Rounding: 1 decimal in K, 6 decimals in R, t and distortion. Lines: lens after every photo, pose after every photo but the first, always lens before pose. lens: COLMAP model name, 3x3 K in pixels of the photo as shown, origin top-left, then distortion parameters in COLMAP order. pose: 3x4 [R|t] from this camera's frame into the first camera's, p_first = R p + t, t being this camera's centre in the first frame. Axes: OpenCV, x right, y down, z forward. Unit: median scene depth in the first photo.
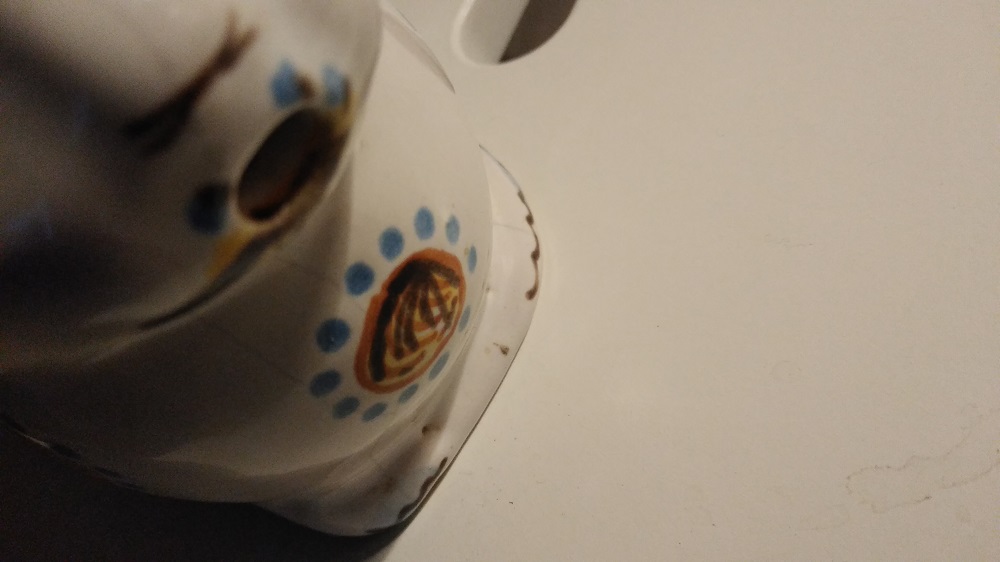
lens RADIAL K [[783.5, 0, 500.0], [0, 783.5, 282.6], [0, 0, 1]] dist [0.063970, -0.005790]
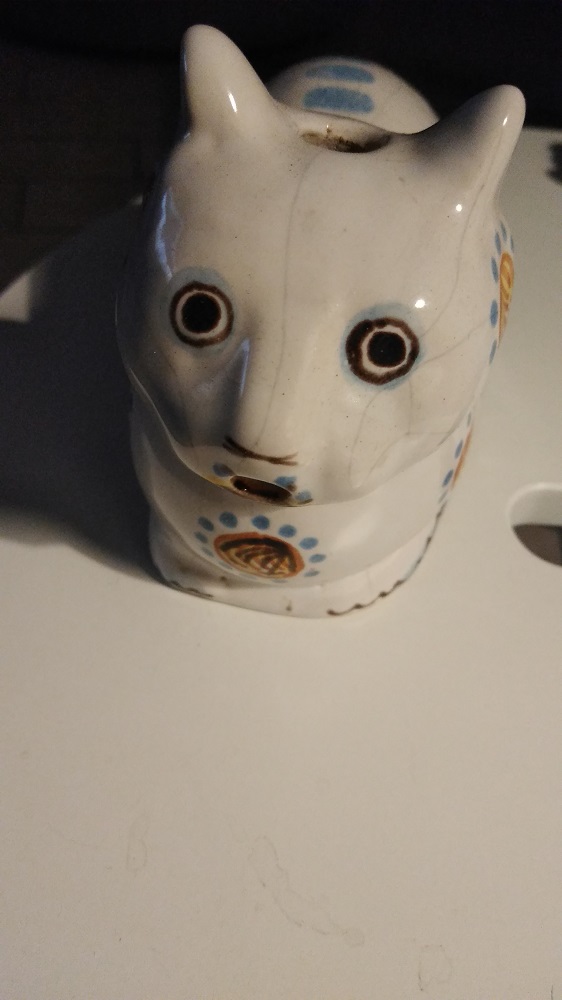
lens RADIAL K [[783.5, 0, 282.2], [0, 783.5, 494.2], [0, 0, 1]] dist [0.063970, -0.005790]
pose [[0.328983, 0.928020, -0.174784, 0.082333], [-0.902491, 0.363459, 0.231102, -0.444387], [0.277993, 0.081712, 0.957101, -0.647975]]
